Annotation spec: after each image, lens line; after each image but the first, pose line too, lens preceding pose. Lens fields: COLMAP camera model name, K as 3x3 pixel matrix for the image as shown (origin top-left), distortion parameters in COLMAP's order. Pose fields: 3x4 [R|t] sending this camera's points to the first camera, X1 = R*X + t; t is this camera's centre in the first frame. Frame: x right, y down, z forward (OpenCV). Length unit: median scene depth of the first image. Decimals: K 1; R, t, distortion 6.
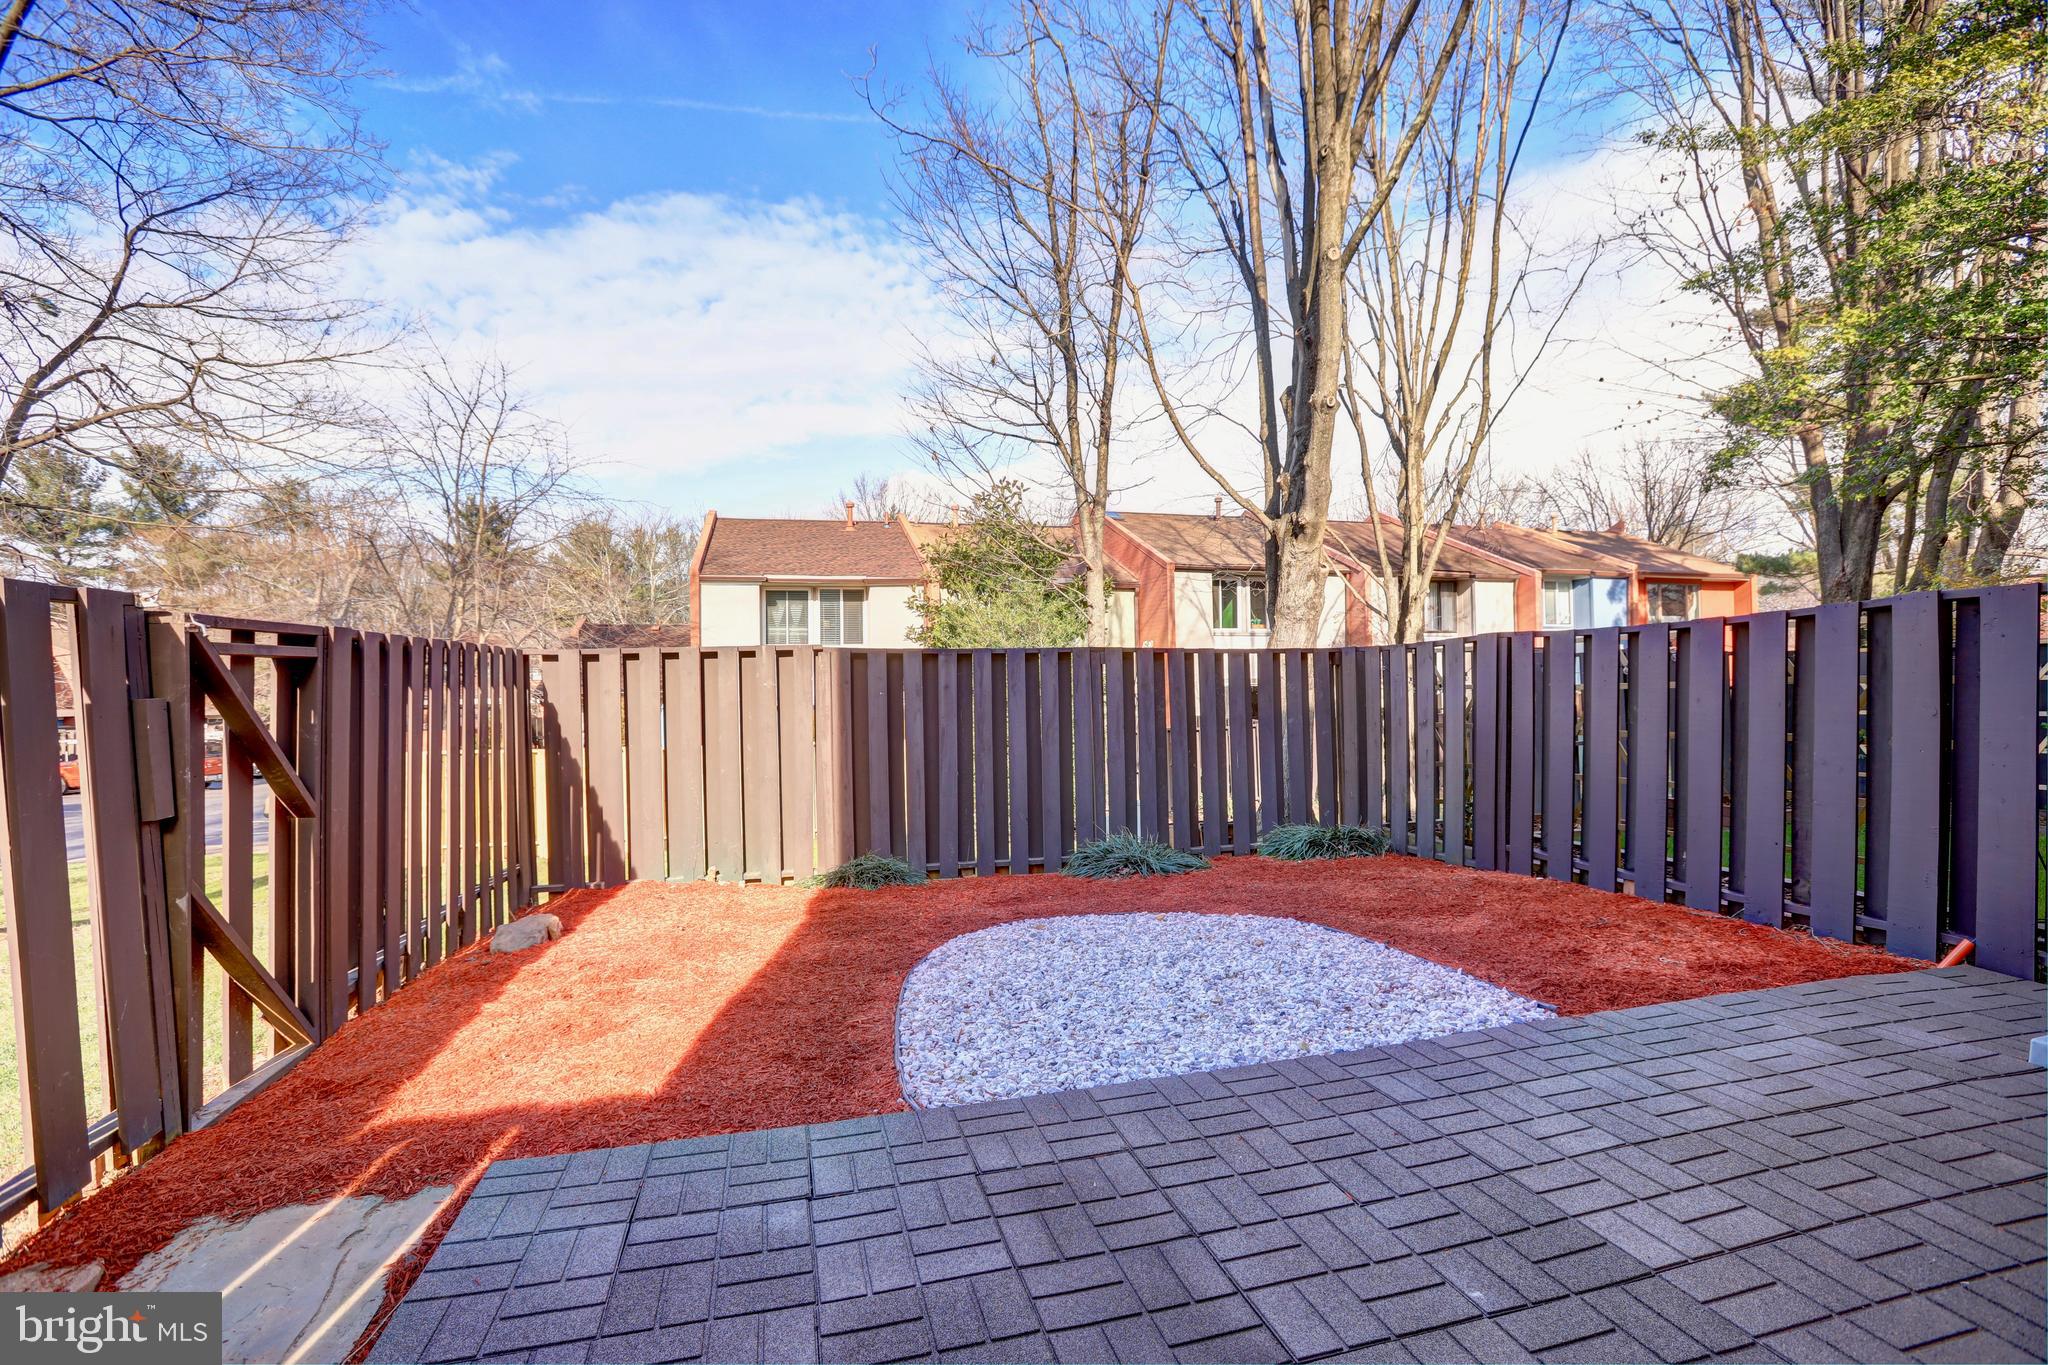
lens RADIAL K [[924.0, 0, 1027.1], [0, 924.0, 678.8], [0, 0, 1]] dist [-0.080084, 0.033198]
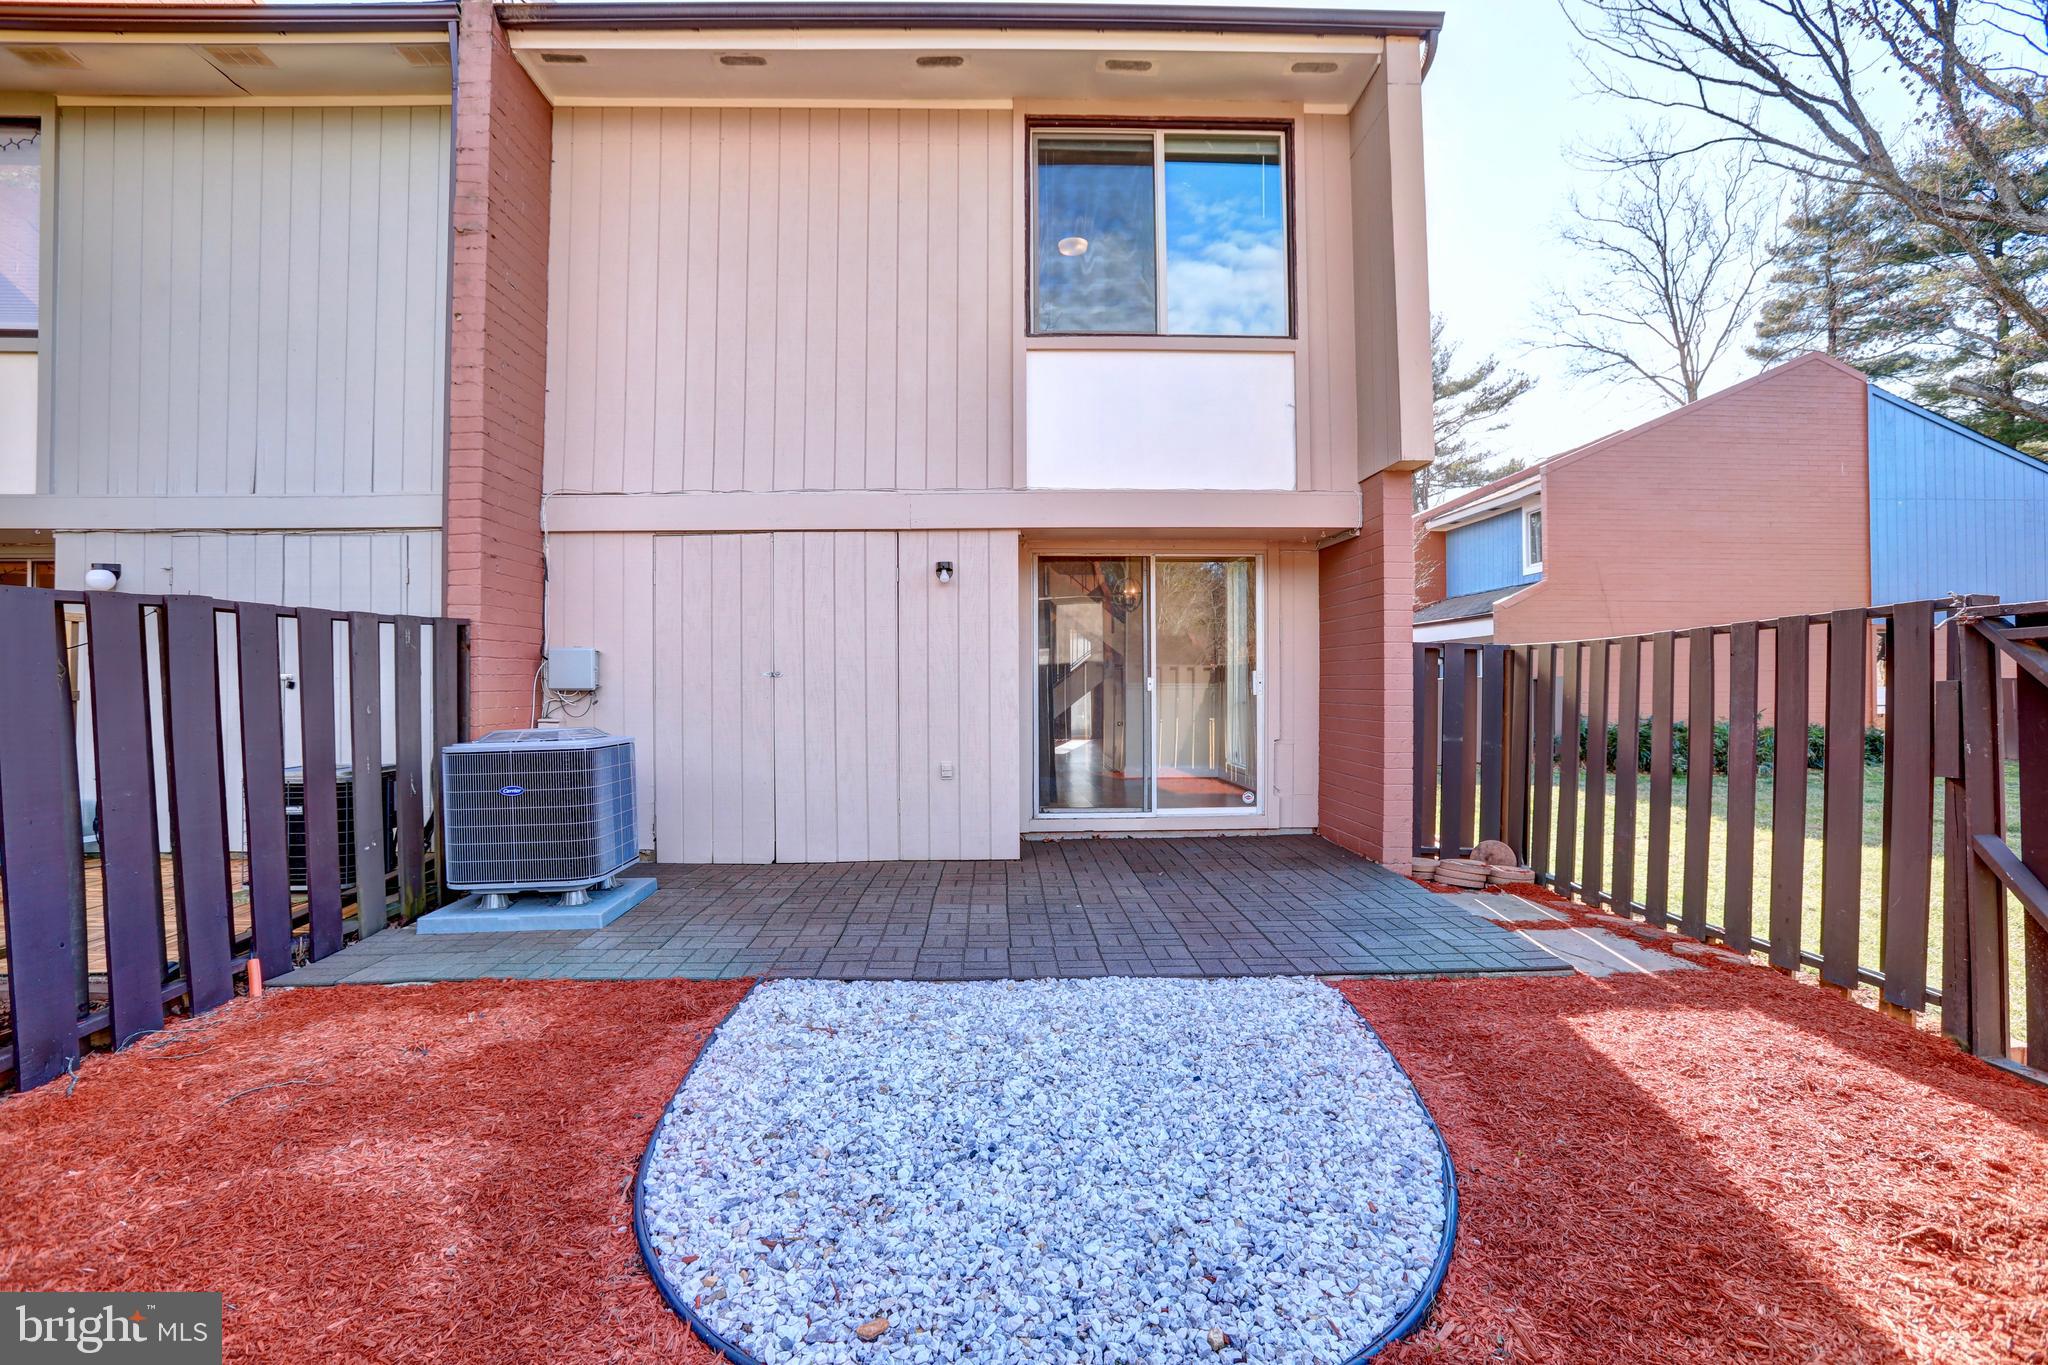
lens RADIAL K [[954.3, 0, 1010.1], [0, 954.3, 680.6], [0, 0, 1]] dist [-0.080246, 0.036857]
pose [[-0.970501, 0.016639, 0.240523, -0.005069], [0.012135, 0.999722, -0.020195, 0.026442], [-0.240793, -0.016681, -0.970433, 2.267393]]
